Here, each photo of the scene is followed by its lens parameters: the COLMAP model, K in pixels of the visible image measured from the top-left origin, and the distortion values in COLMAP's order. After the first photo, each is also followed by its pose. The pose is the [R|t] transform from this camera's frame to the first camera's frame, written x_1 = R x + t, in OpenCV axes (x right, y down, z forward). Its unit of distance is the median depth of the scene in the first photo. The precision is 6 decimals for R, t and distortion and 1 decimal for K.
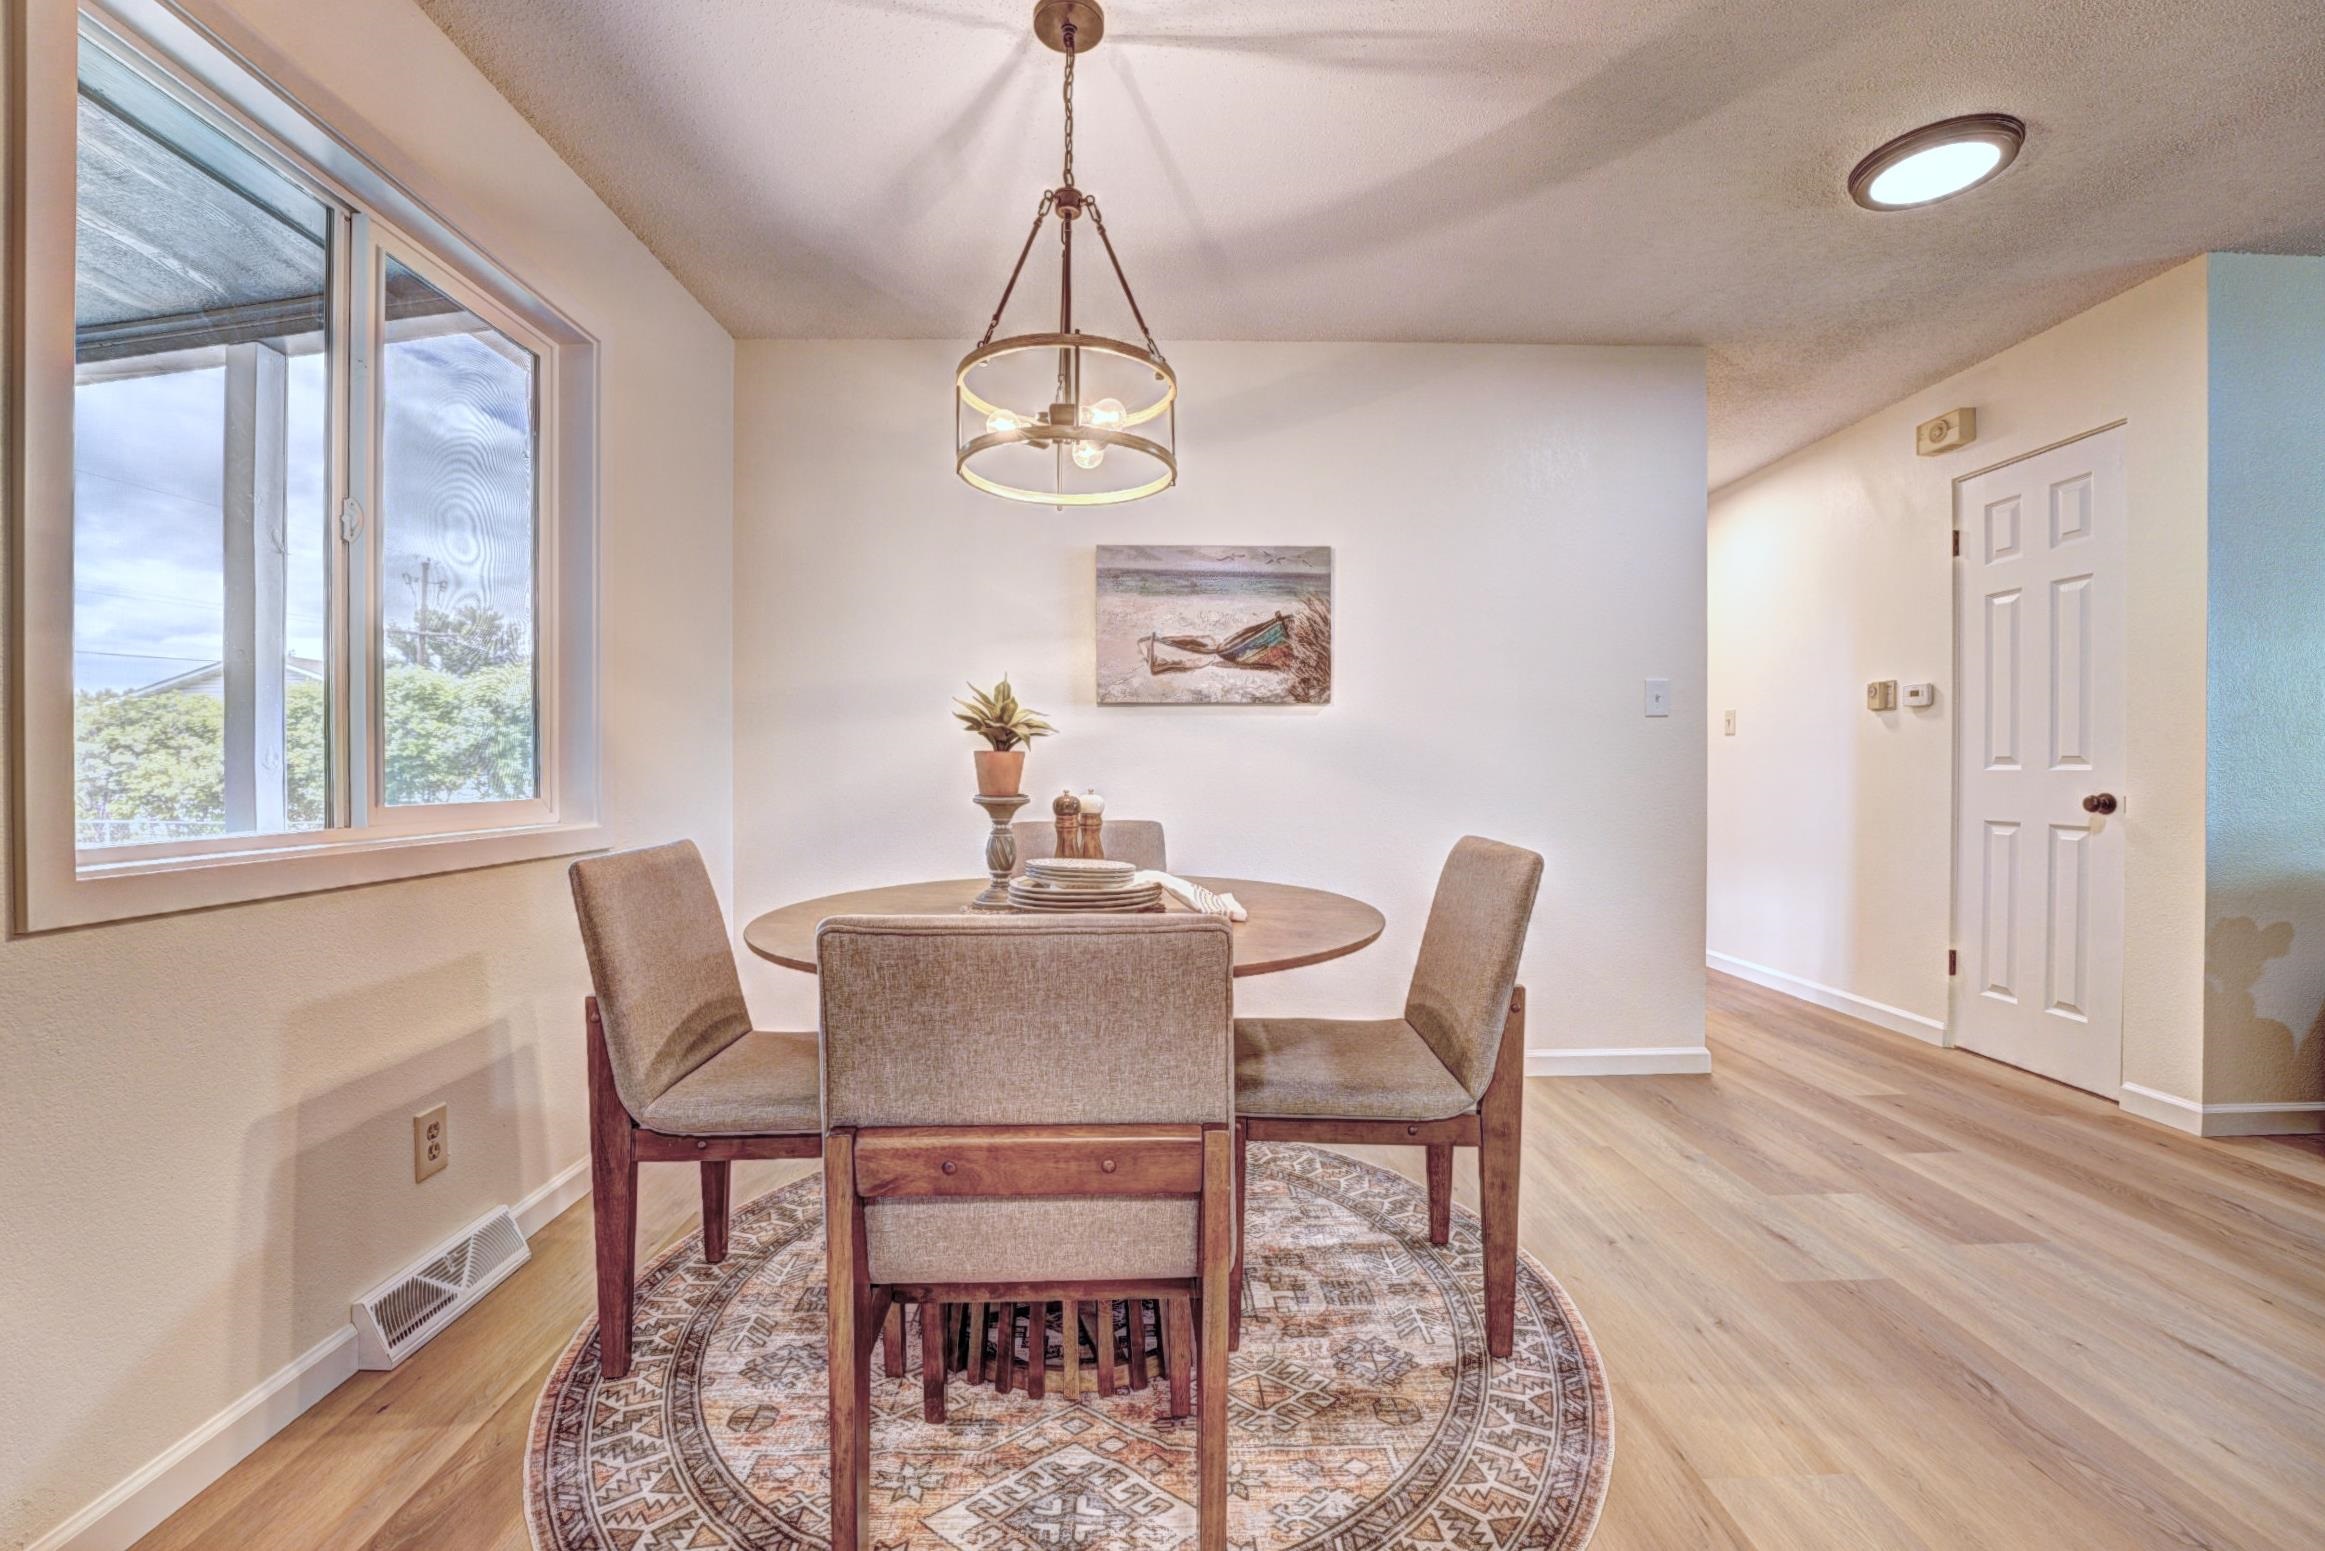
lens RADIAL K [[959.2, 0, 1162.1], [0, 959.2, 780.8], [0, 0, 1]] dist [-0.026897, 0.000752]
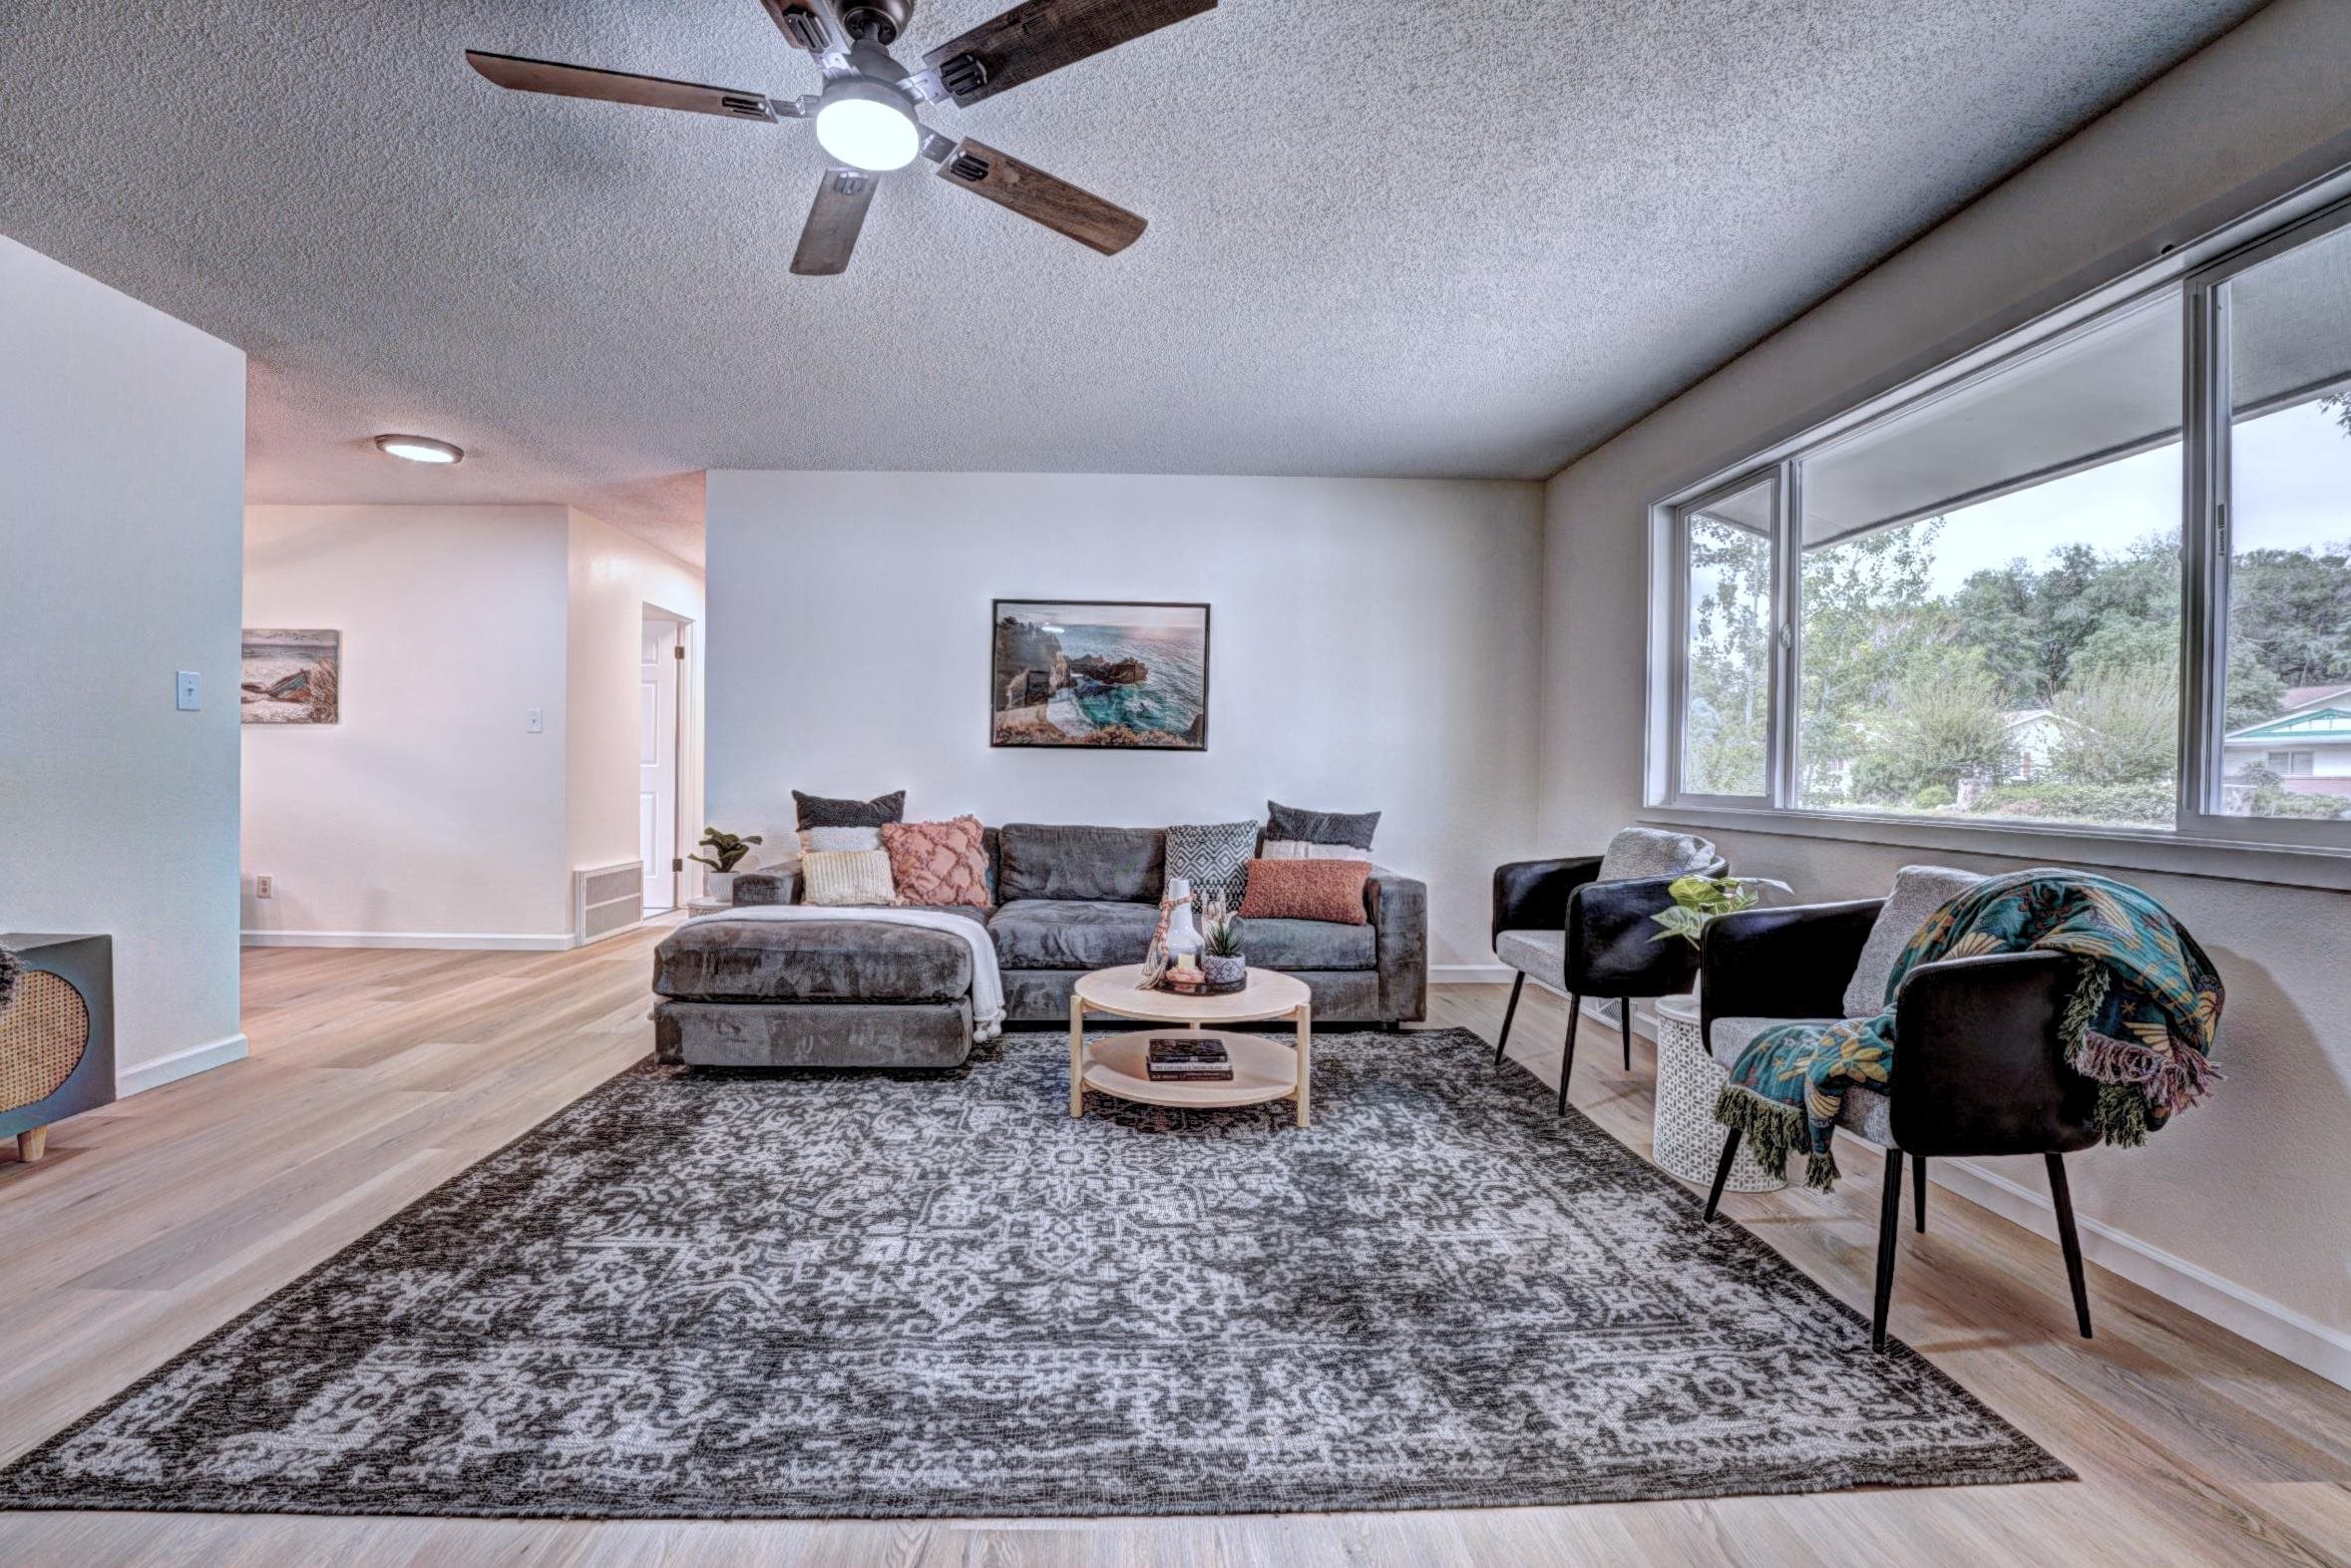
lens RADIAL K [[967.7, 0, 1125.7], [0, 967.7, 783.9], [0, 0, 1]] dist [-0.029790, 0.003240]
pose [[0.999920, 0.012647, 0.000286, 1.582581], [-0.012649, 0.999890, 0.007725, -0.004066], [-0.000188, -0.007728, 0.999970, -0.675188]]
